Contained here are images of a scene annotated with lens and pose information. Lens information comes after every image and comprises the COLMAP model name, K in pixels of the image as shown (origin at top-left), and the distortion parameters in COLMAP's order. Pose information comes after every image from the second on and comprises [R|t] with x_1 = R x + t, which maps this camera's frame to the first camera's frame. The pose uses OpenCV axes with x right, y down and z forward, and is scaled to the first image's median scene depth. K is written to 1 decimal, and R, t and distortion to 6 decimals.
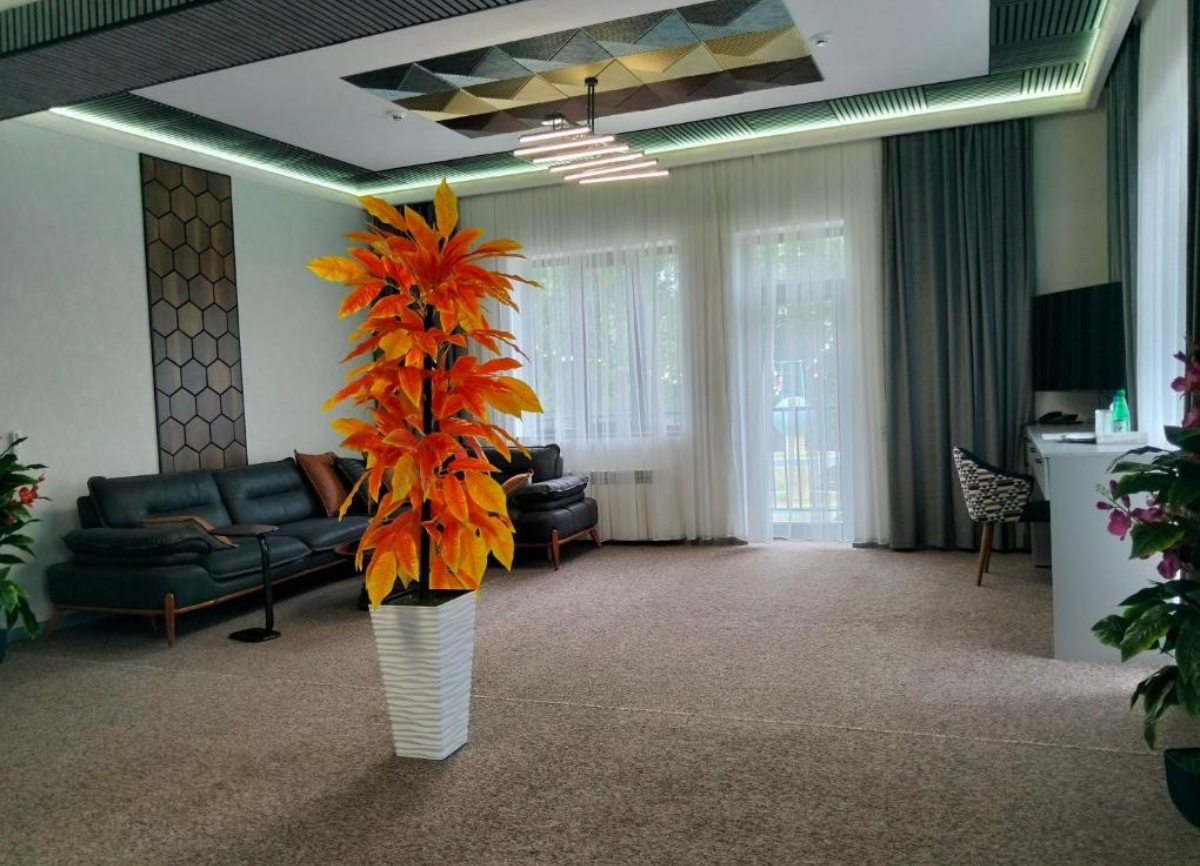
lens RADIAL K [[946.5, 0, 603.3], [0, 946.5, 444.4], [0, 0, 1]] dist [0.007853, 0.001447]
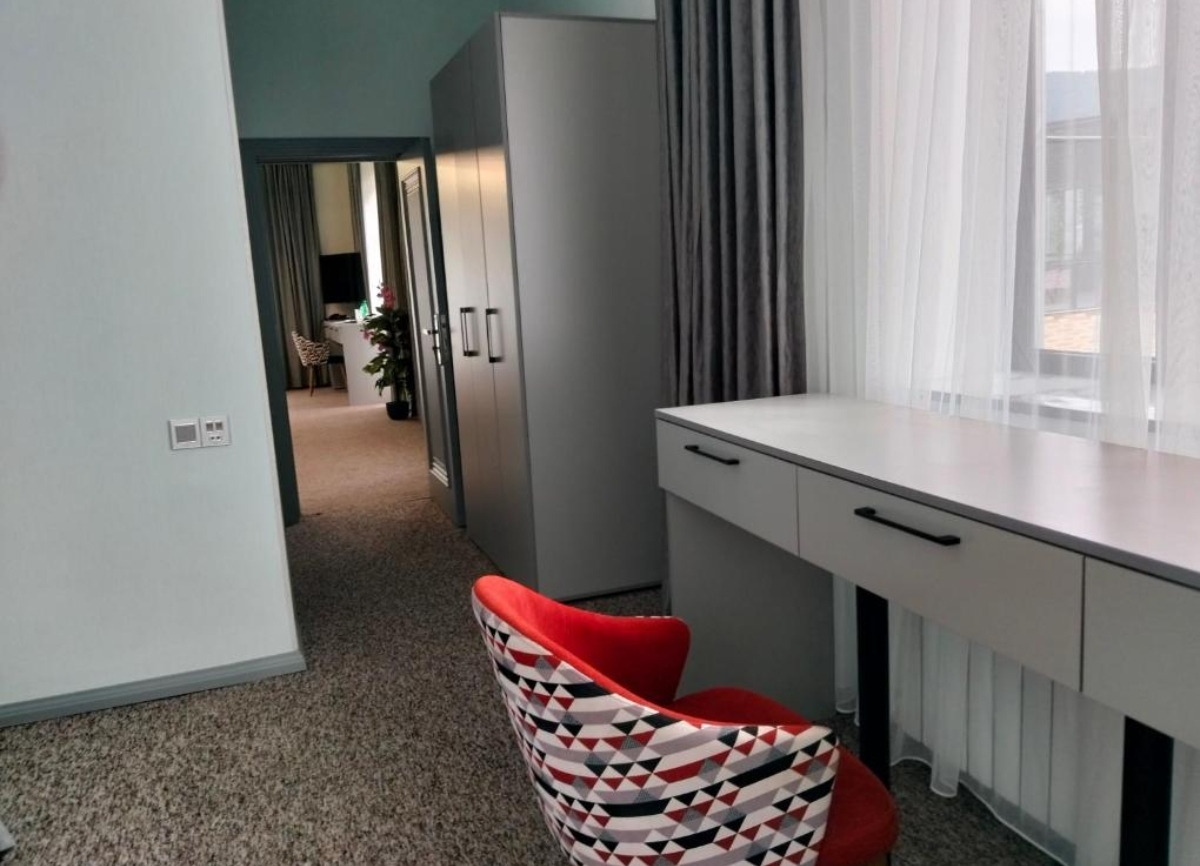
lens RADIAL K [[946.5, 0, 603.3], [0, 946.5, 444.4], [0, 0, 1]] dist [0.007853, 0.001447]
pose [[0.737276, -0.113184, 0.666043, -0.572077], [0.063483, 0.993111, 0.098491, 0.095941], [-0.672602, -0.030333, 0.739382, -1.053539]]
